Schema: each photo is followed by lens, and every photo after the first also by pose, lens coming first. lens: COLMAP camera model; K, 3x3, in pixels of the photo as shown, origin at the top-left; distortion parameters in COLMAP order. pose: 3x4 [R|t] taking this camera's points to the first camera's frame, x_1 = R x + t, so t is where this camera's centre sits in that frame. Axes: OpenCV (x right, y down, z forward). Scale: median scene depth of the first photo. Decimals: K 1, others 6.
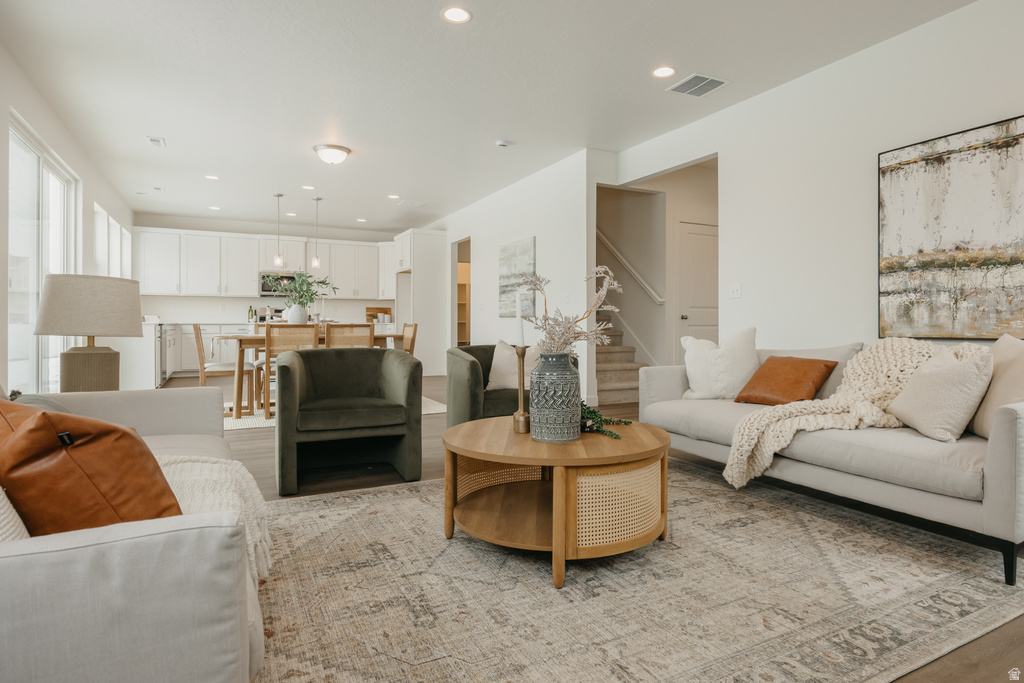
lens RADIAL K [[545.0, 0, 517.1], [0, 545.0, 317.5], [0, 0, 1]] dist [-0.009925, 0.000553]
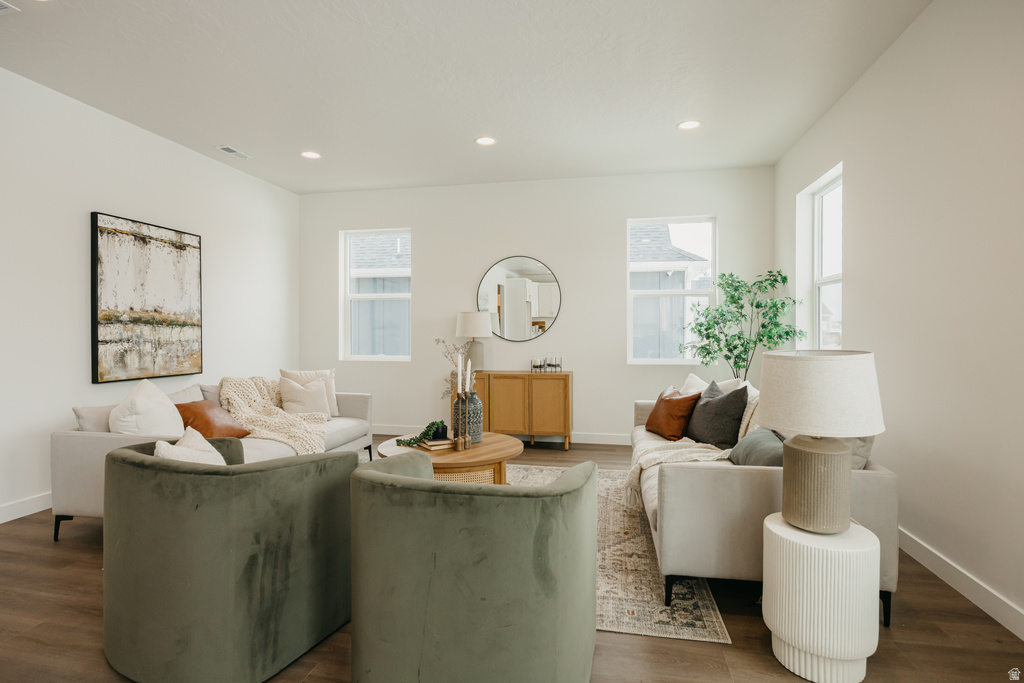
lens RADIAL K [[518.8, 0, 511.0], [0, 518.8, 339.2], [0, 0, 1]] dist [-0.001612, -0.000115]
pose [[-0.770649, -0.006261, 0.637229, -0.684014], [-0.006158, 0.999978, 0.002377, -0.062711], [-0.637230, -0.002092, -0.770671, 1.389752]]
